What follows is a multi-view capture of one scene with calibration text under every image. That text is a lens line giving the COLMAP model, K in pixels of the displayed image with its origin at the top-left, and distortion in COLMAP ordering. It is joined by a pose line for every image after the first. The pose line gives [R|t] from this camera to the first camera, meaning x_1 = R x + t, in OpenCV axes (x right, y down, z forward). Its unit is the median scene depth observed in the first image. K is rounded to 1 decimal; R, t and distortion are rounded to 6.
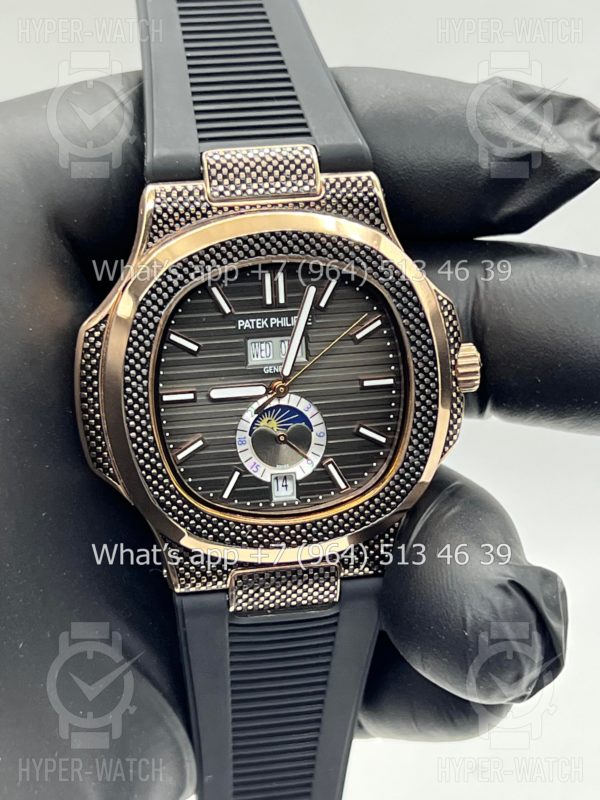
lens RADIAL K [[1959.7, 0, 283.8], [0, 1959.7, 414.8], [0, 0, 1]] dist [0.243396, -1.694121]
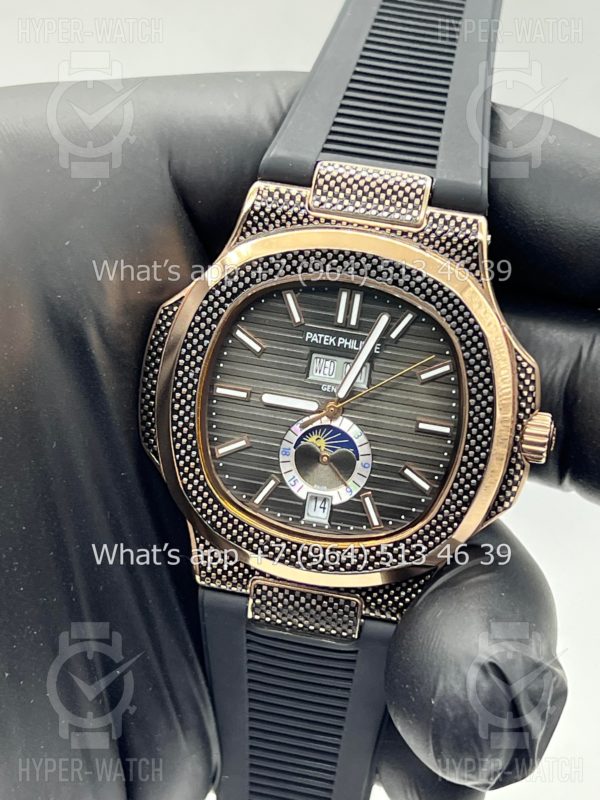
lens RADIAL K [[1959.7, 0, 283.8], [0, 1959.7, 414.8], [0, 0, 1]] dist [0.243396, -1.694121]
pose [[0.928374, 0.236447, -0.286730, 0.259033], [-0.243216, 0.969894, 0.012321, -0.016848], [0.281011, 0.058299, 0.957932, 0.049033]]
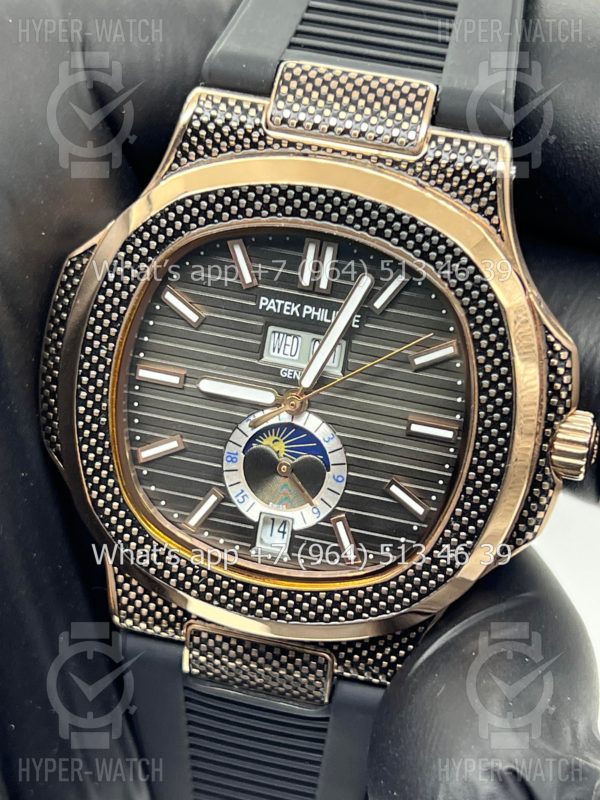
lens RADIAL K [[1904.8, 0, 300.0], [0, 1904.8, 400.0], [0, 0, 1]] dist [0.275201, -0.965602]
pose [[0.914934, 0.267316, -0.302388, 0.213225], [-0.258118, 0.963517, 0.070779, -0.064774], [0.310277, 0.013294, 0.950553, 0.331051]]
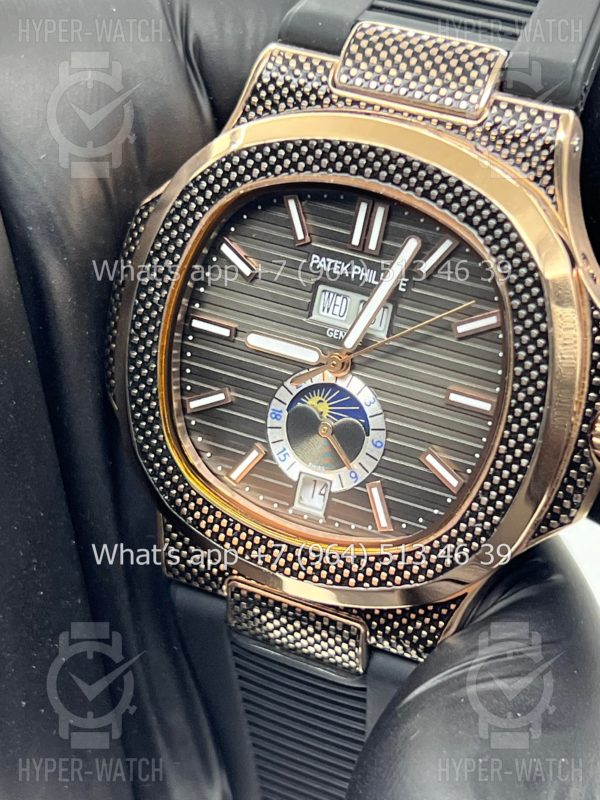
lens RADIAL K [[1904.8, 0, 300.0], [0, 1904.8, 400.0], [0, 0, 1]] dist [0.275201, -0.965602]
pose [[0.815515, 0.330767, -0.474899, 0.324018], [-0.322630, 0.941075, 0.101426, -0.067124], [0.480464, 0.070502, 0.874176, 0.383550]]
